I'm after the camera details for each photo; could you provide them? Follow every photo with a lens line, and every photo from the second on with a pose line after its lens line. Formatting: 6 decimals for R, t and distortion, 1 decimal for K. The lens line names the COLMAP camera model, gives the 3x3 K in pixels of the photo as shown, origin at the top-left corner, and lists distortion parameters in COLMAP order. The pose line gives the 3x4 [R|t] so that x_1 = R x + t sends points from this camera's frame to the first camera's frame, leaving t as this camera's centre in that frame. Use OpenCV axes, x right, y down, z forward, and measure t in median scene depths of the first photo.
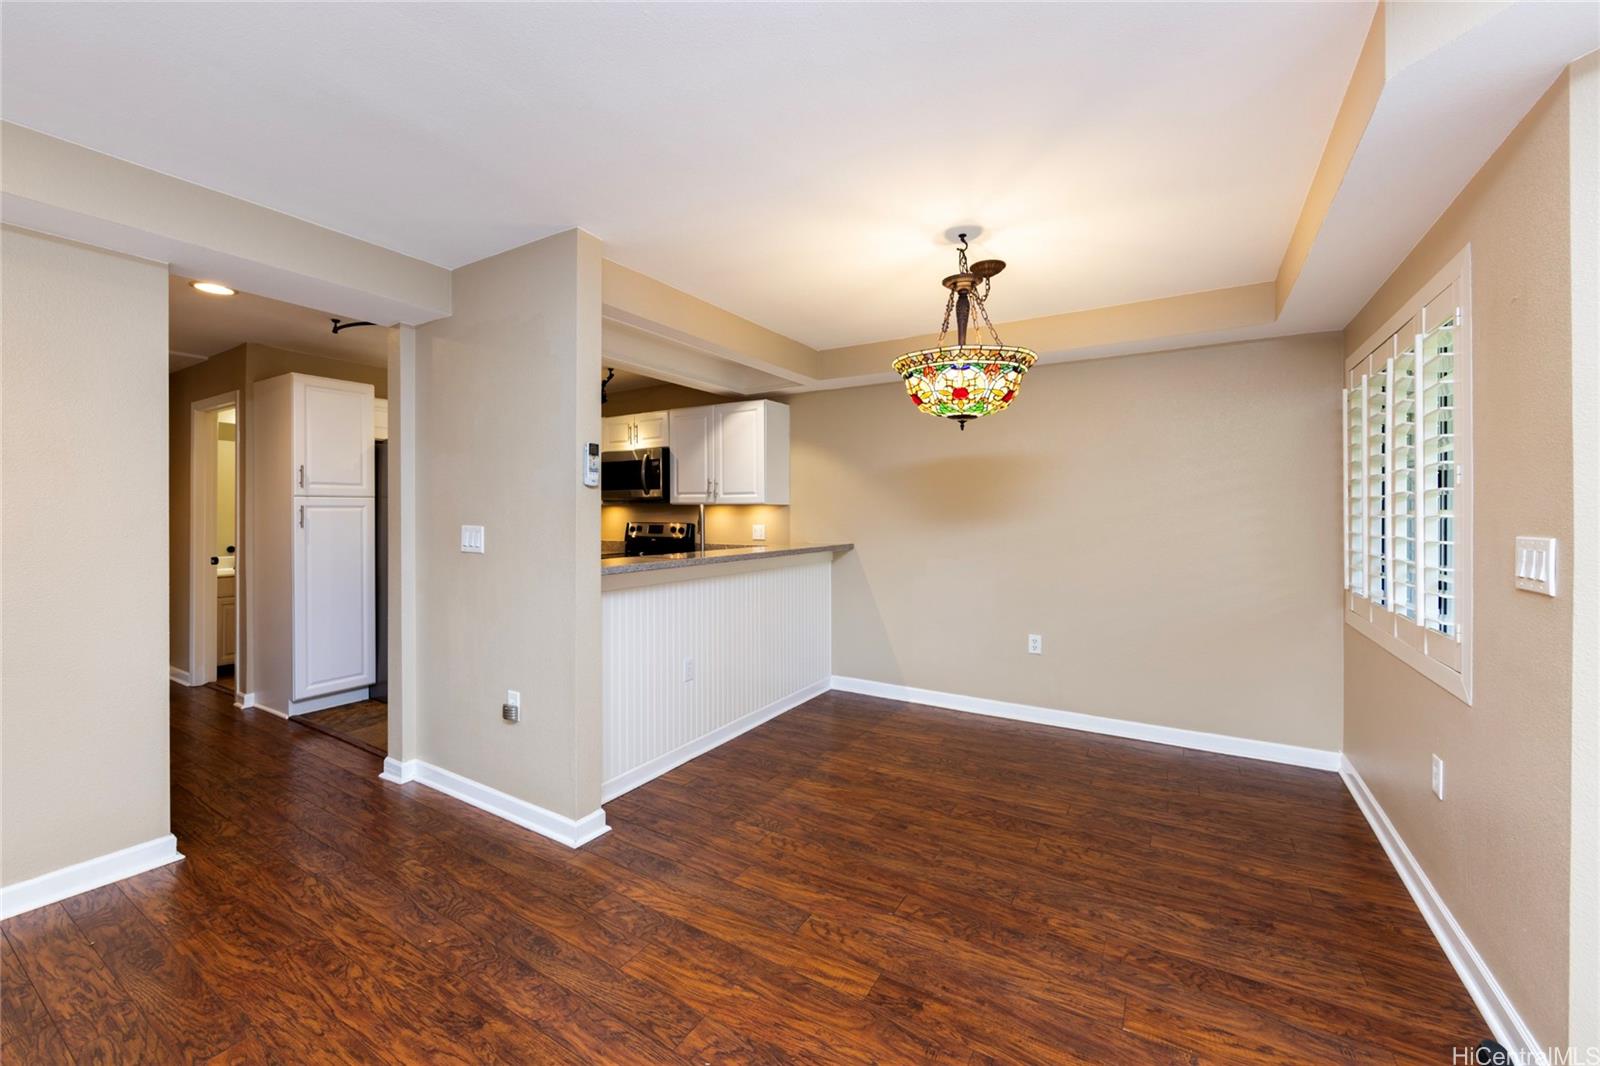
lens RADIAL K [[621.6, 0, 801.7], [0, 621.6, 517.7], [0, 0, 1]] dist [-0.001037, -0.000332]
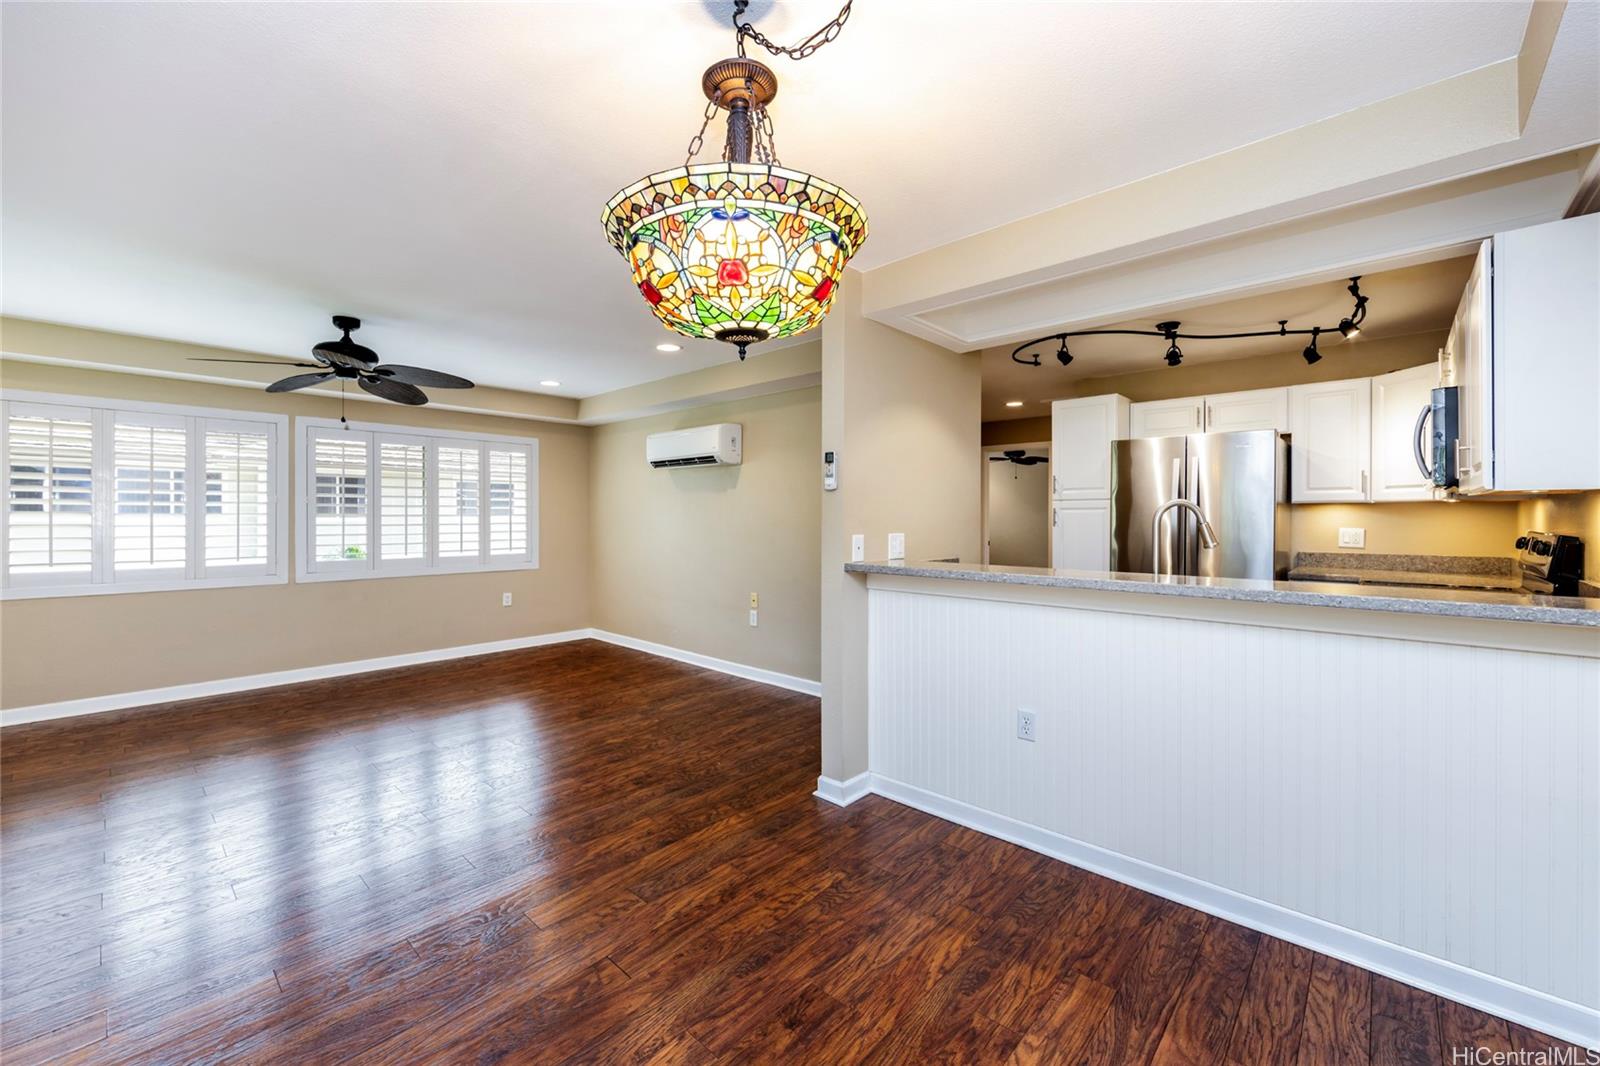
lens RADIAL K [[621.6, 0, 801.7], [0, 621.6, 517.7], [0, 0, 1]] dist [-0.001037, -0.000332]
pose [[-0.181919, 0.003497, -0.983307, 0.771495], [-0.006376, 0.999968, 0.004736, -0.005463], [0.983293, 0.007131, -0.181891, 1.130110]]
